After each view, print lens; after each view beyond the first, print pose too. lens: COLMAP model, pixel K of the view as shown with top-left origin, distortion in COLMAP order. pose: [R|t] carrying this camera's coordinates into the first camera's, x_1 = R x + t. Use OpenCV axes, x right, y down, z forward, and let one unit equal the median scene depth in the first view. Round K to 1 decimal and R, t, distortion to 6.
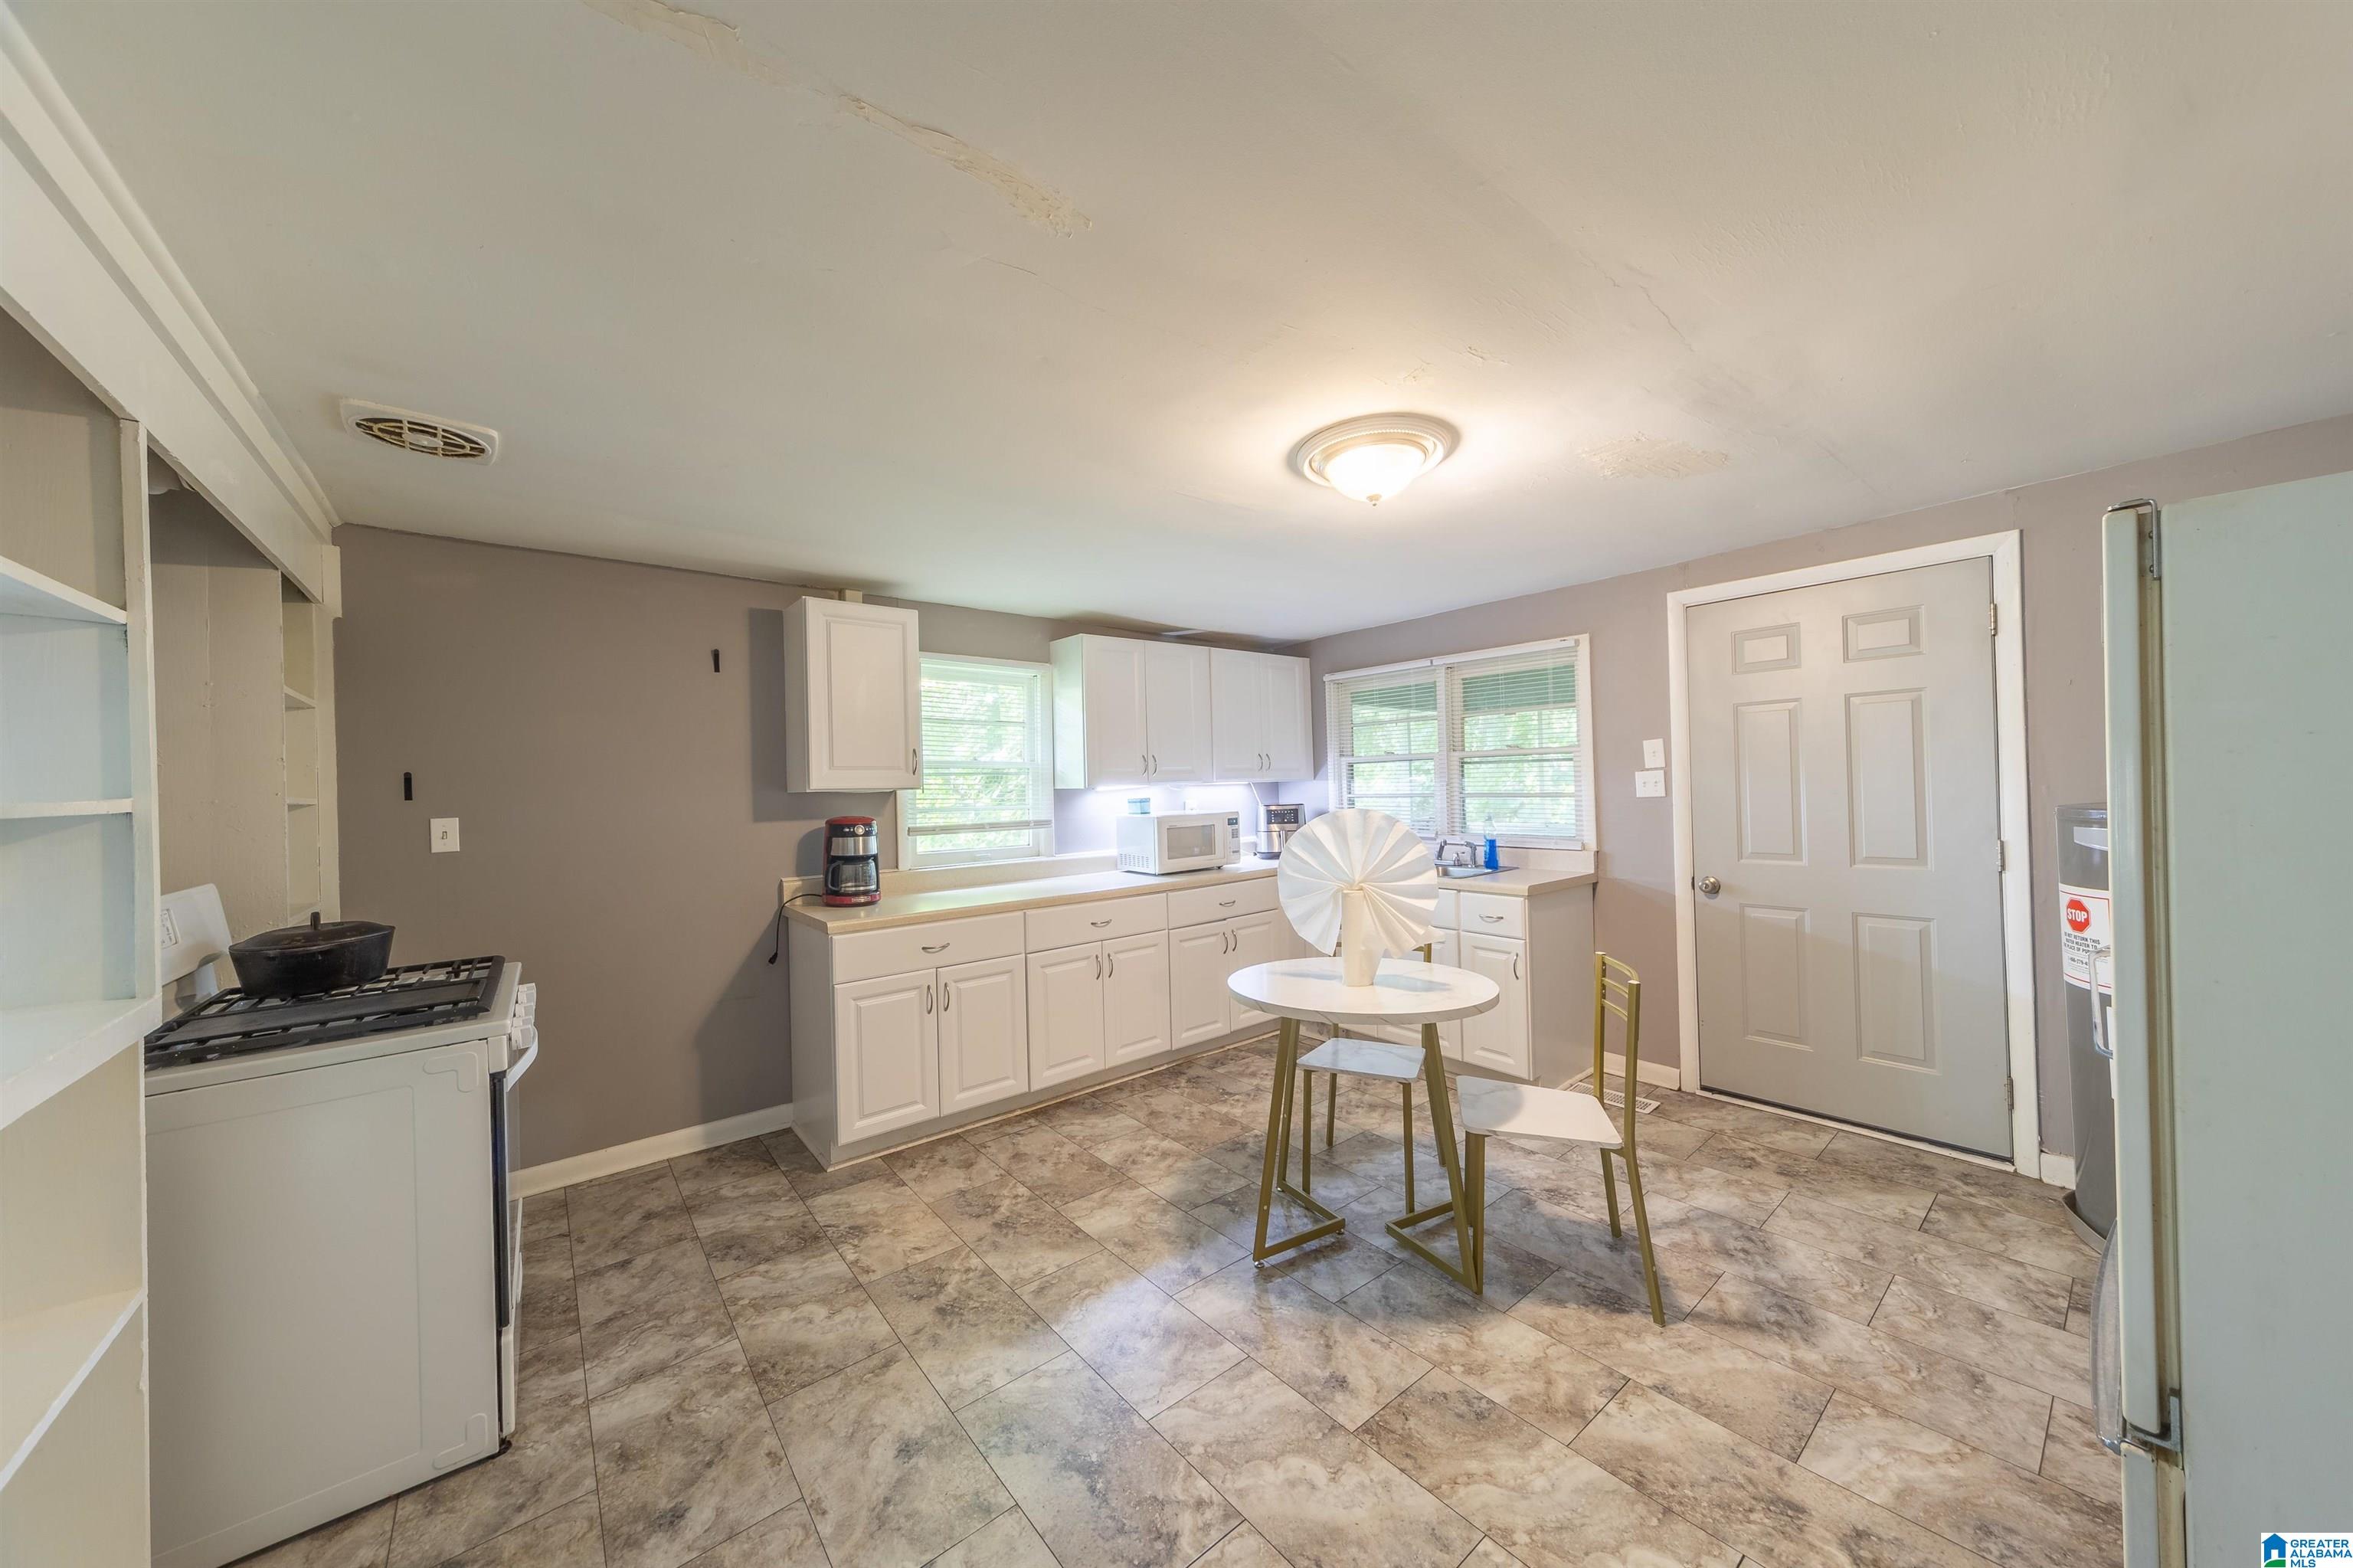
lens RADIAL K [[797.9, 0, 1167.3], [0, 797.9, 787.4], [0, 0, 1]] dist [0.002959, 0.000119]
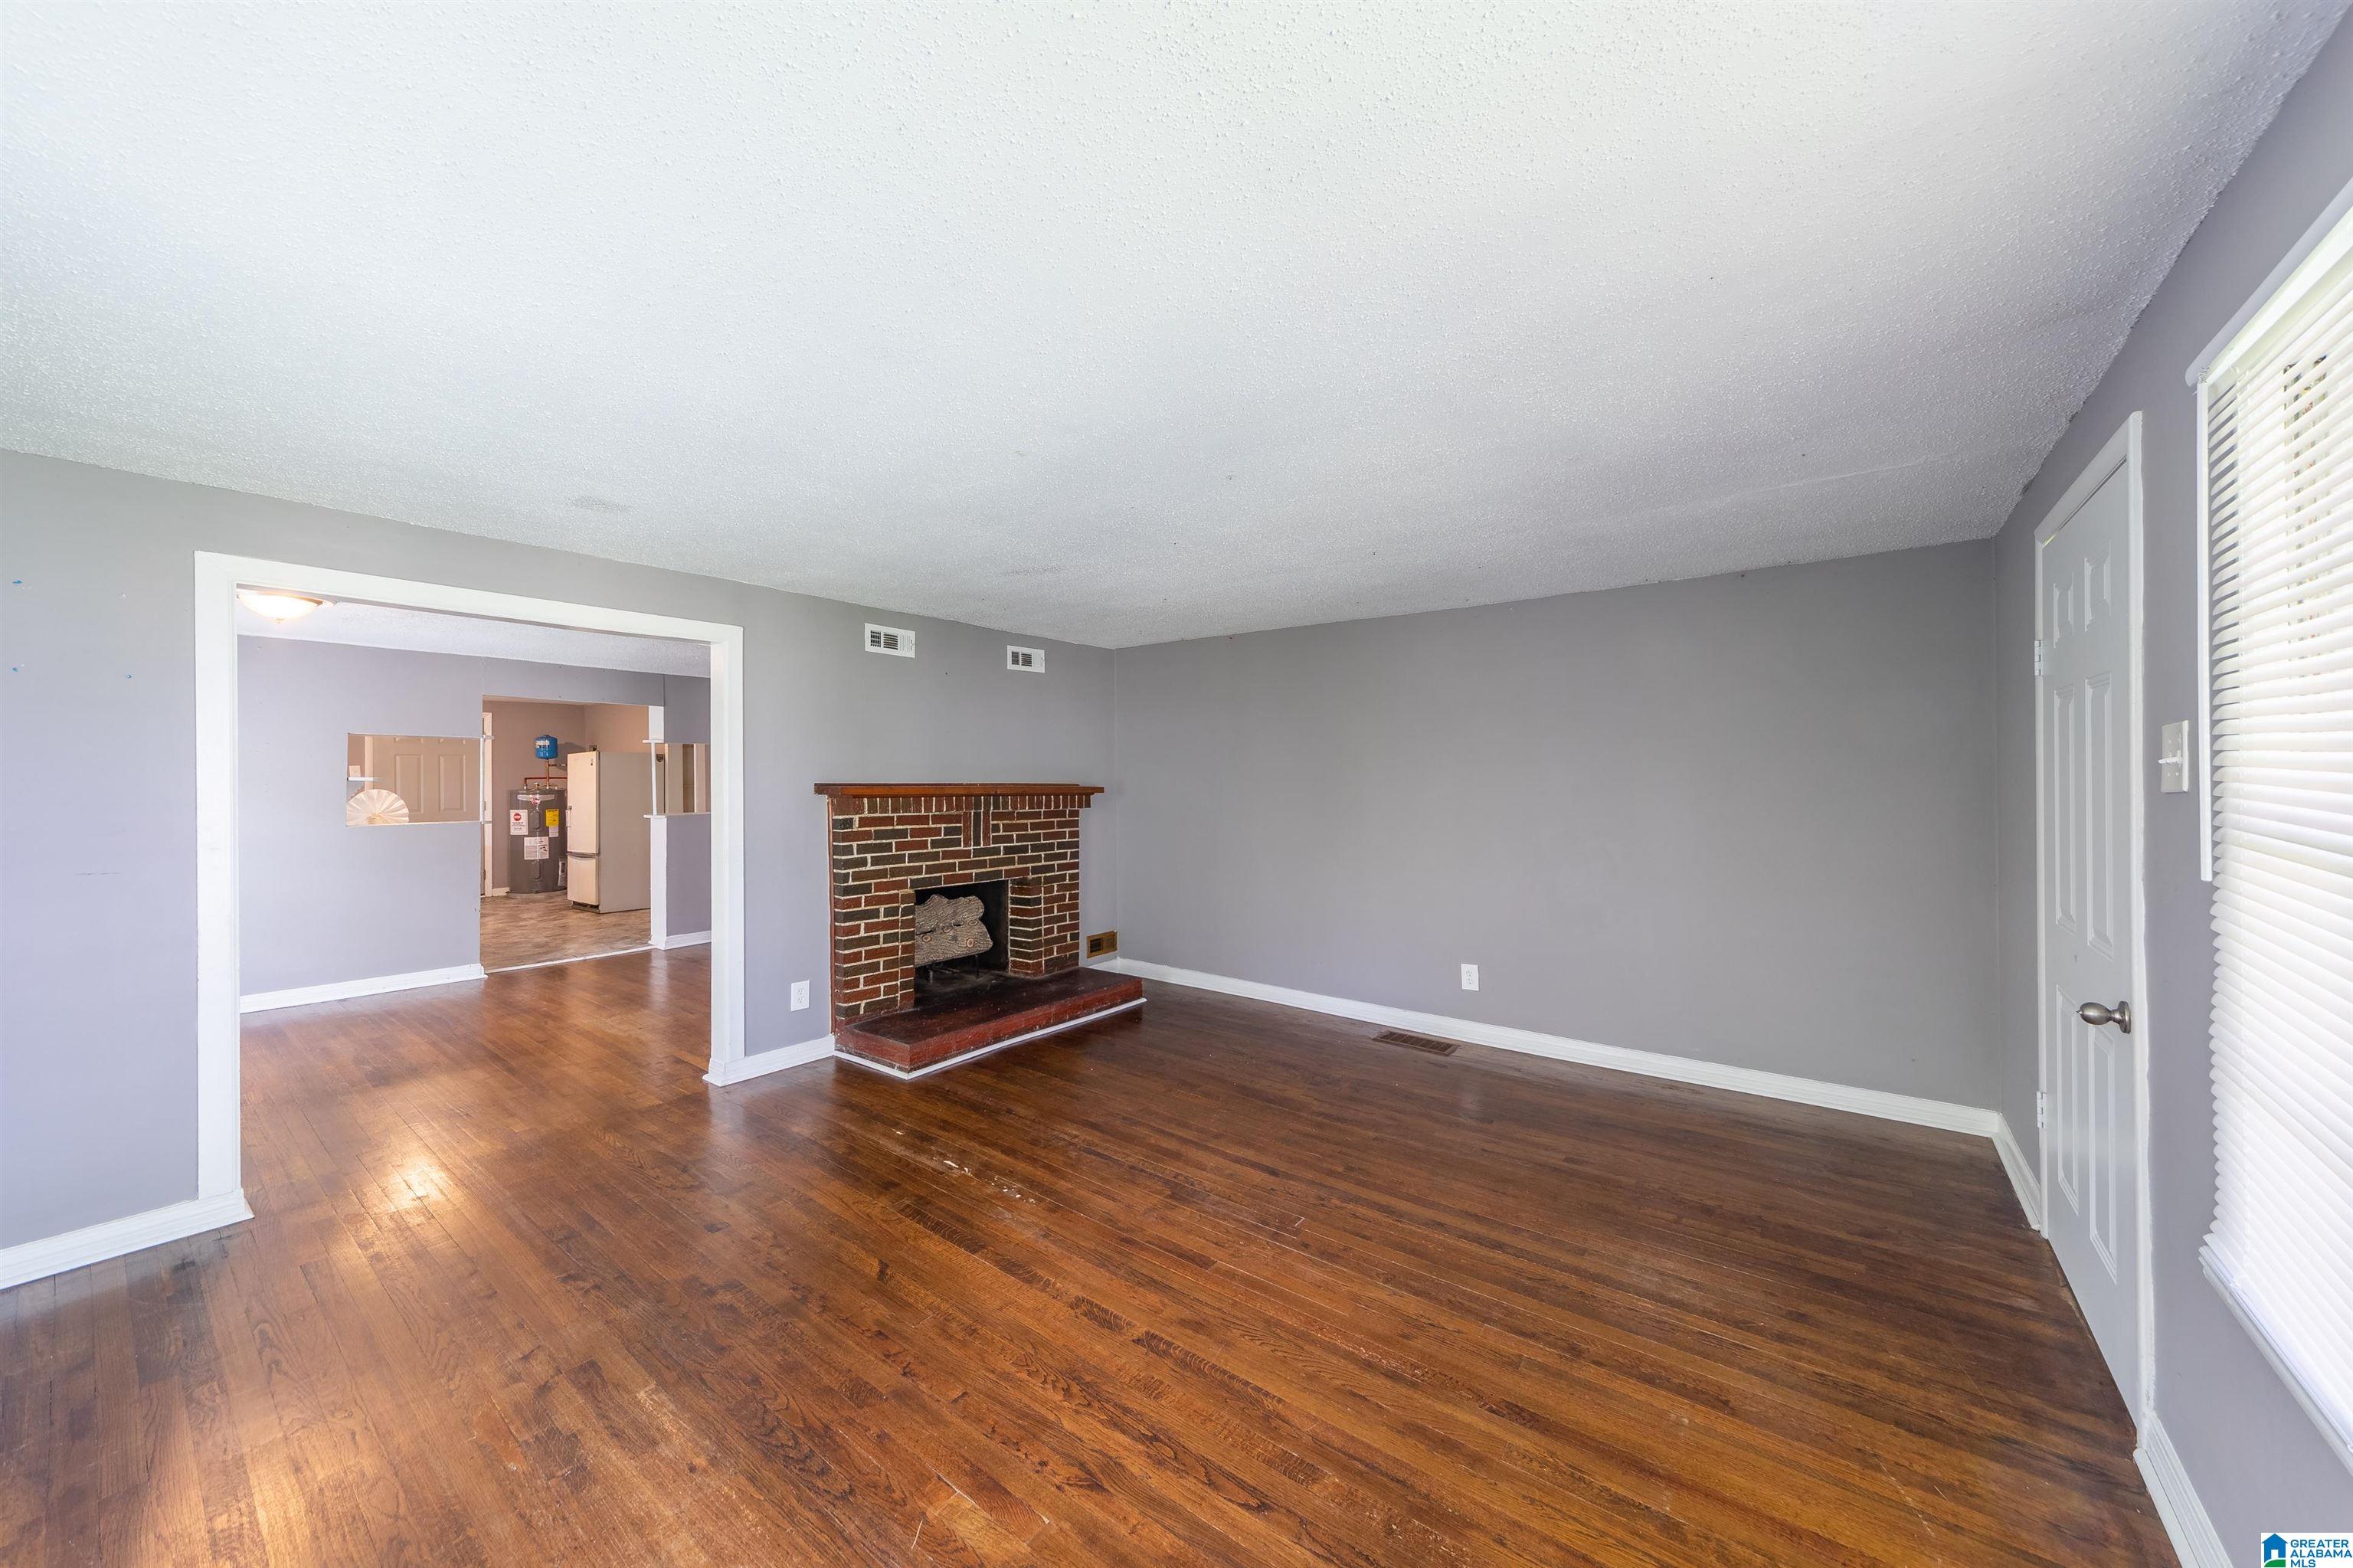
lens RADIAL K [[841.3, 0, 1175.8], [0, 841.3, 778.1], [0, 0, 1]] dist [0.007453, -0.000242]
pose [[-0.230354, 0.026526, 0.972745, -2.759789], [0.007975, 0.999646, -0.025371, 0.072108], [-0.973074, 0.001913, -0.230484, -0.916477]]
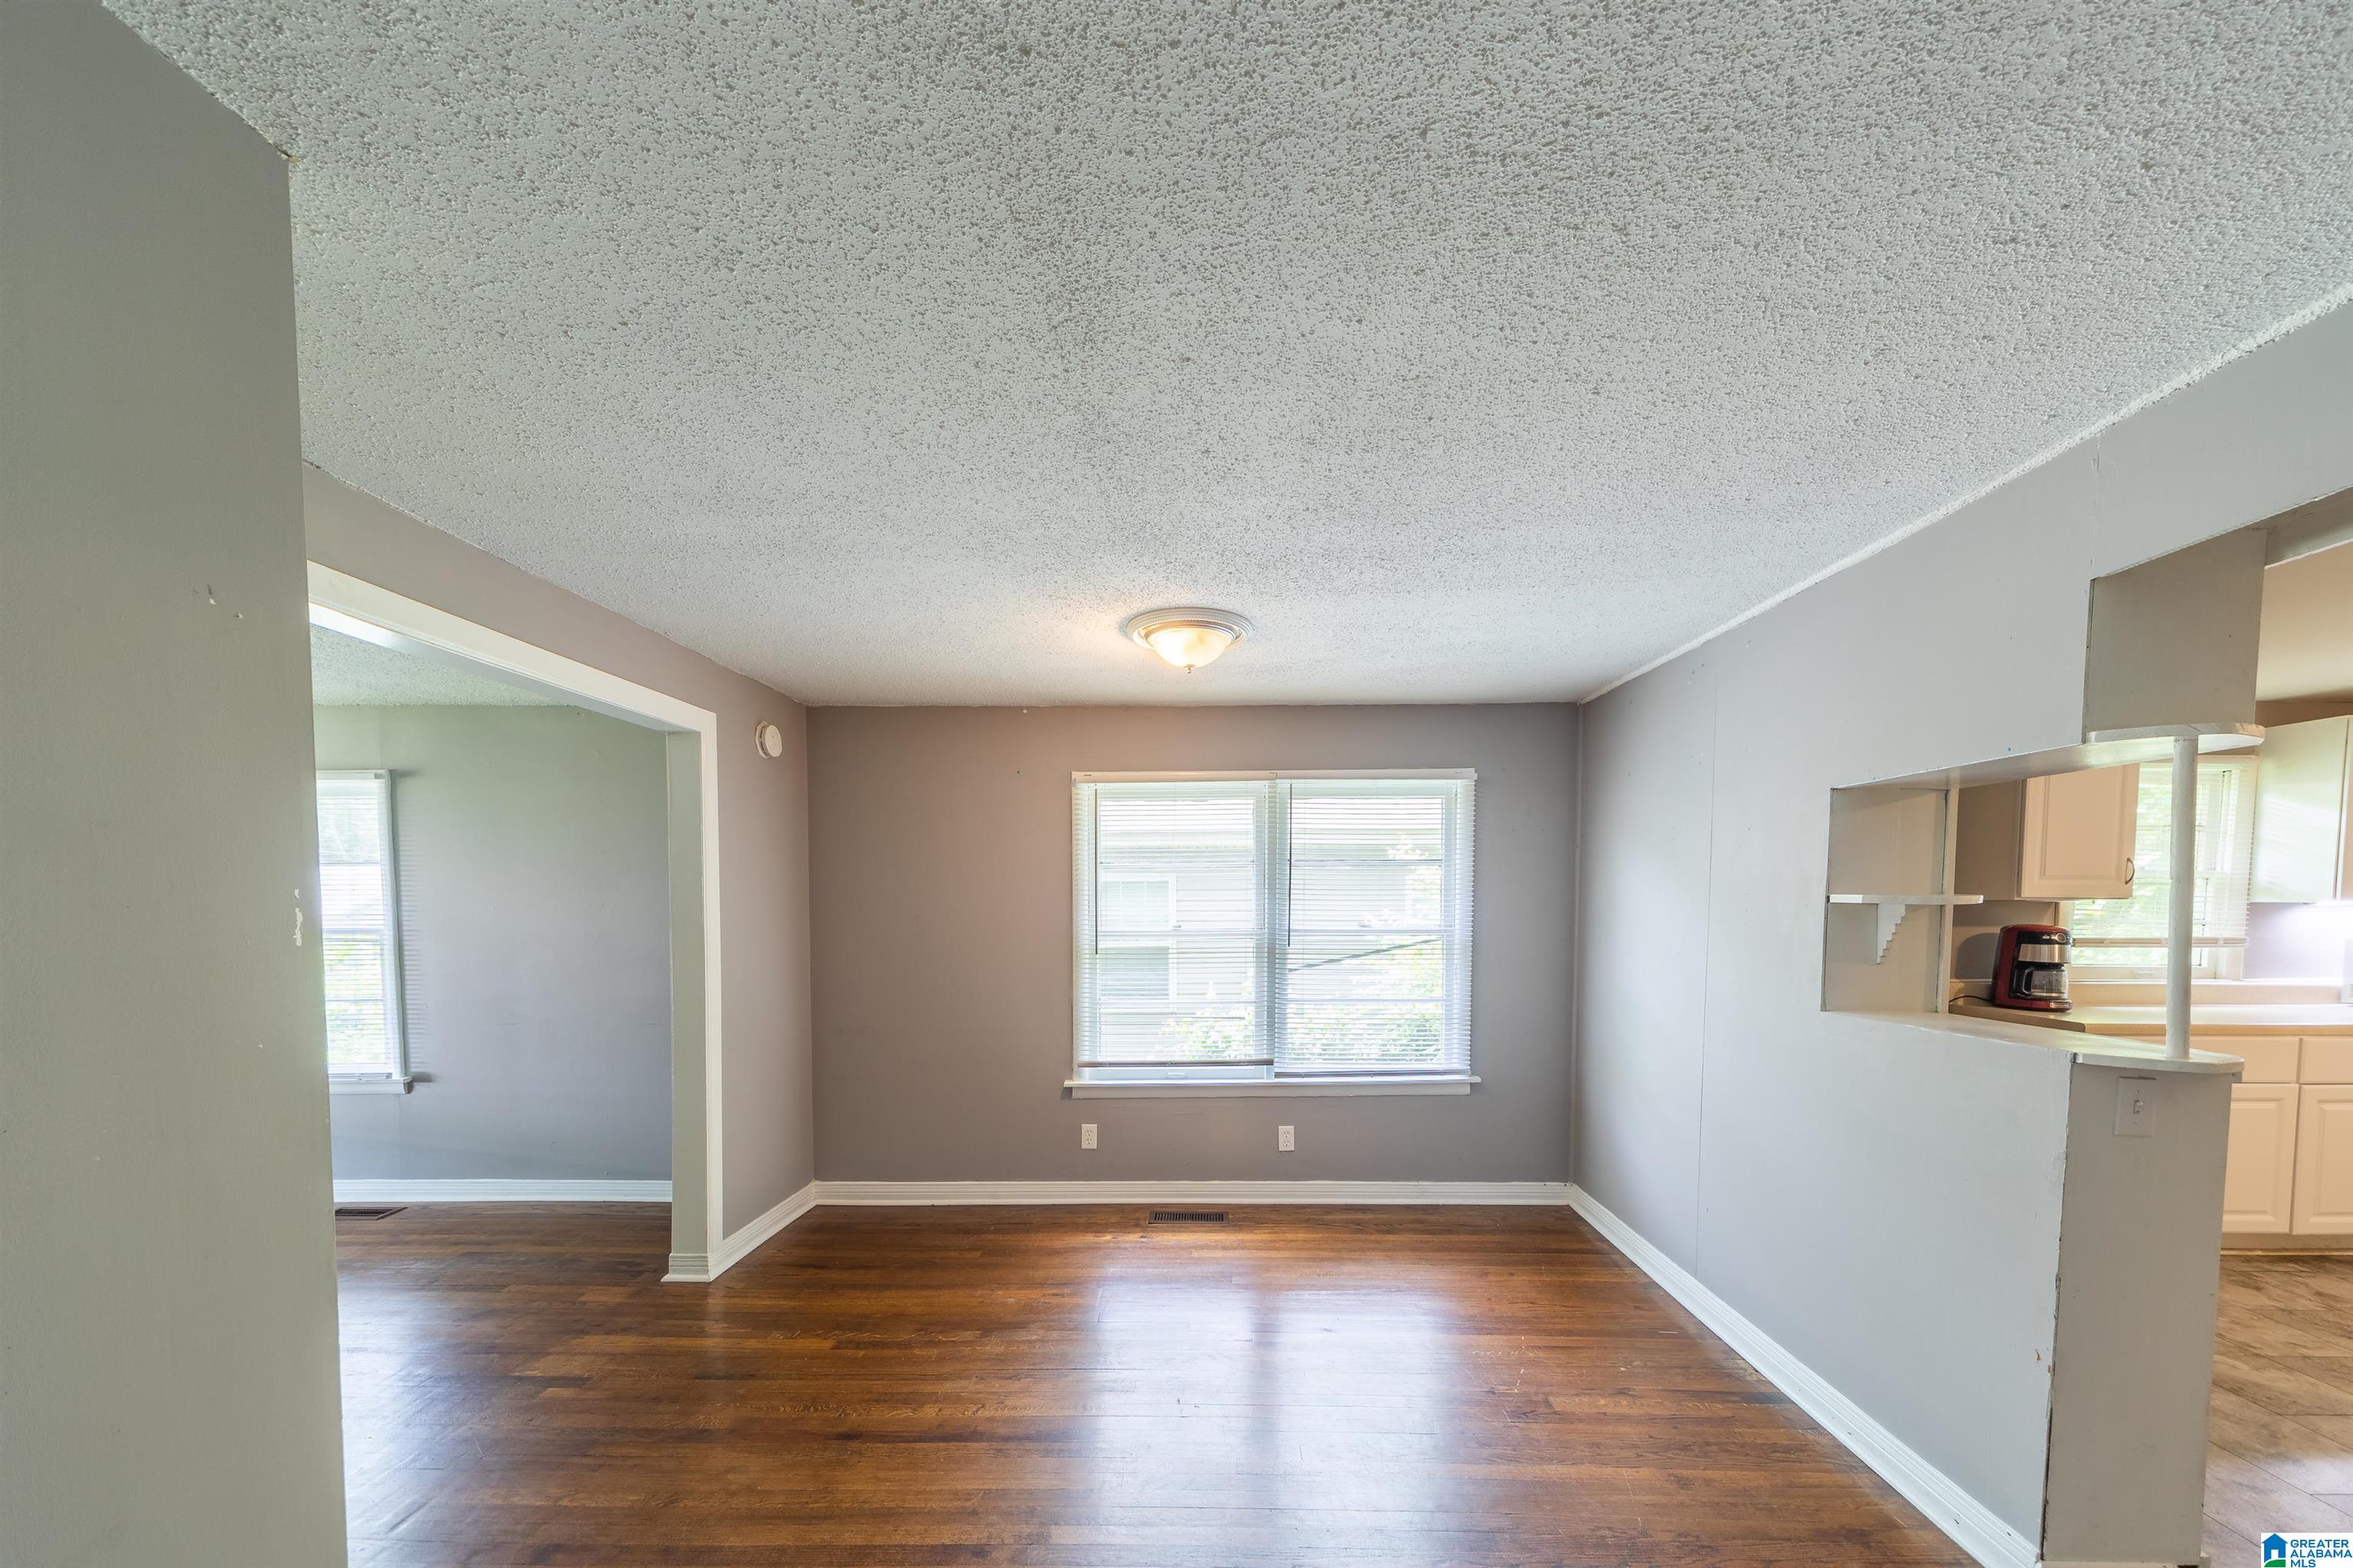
lens RADIAL K [[841.3, 0, 1197.8], [0, 841.3, 951.9], [0, 0, 1]] dist [0.007453, -0.000242]
pose [[0.774664, 0.060065, -0.629514, -0.575717], [-0.019243, 0.997257, 0.071473, 0.015389], [0.632080, -0.043254, 0.773695, -0.556232]]
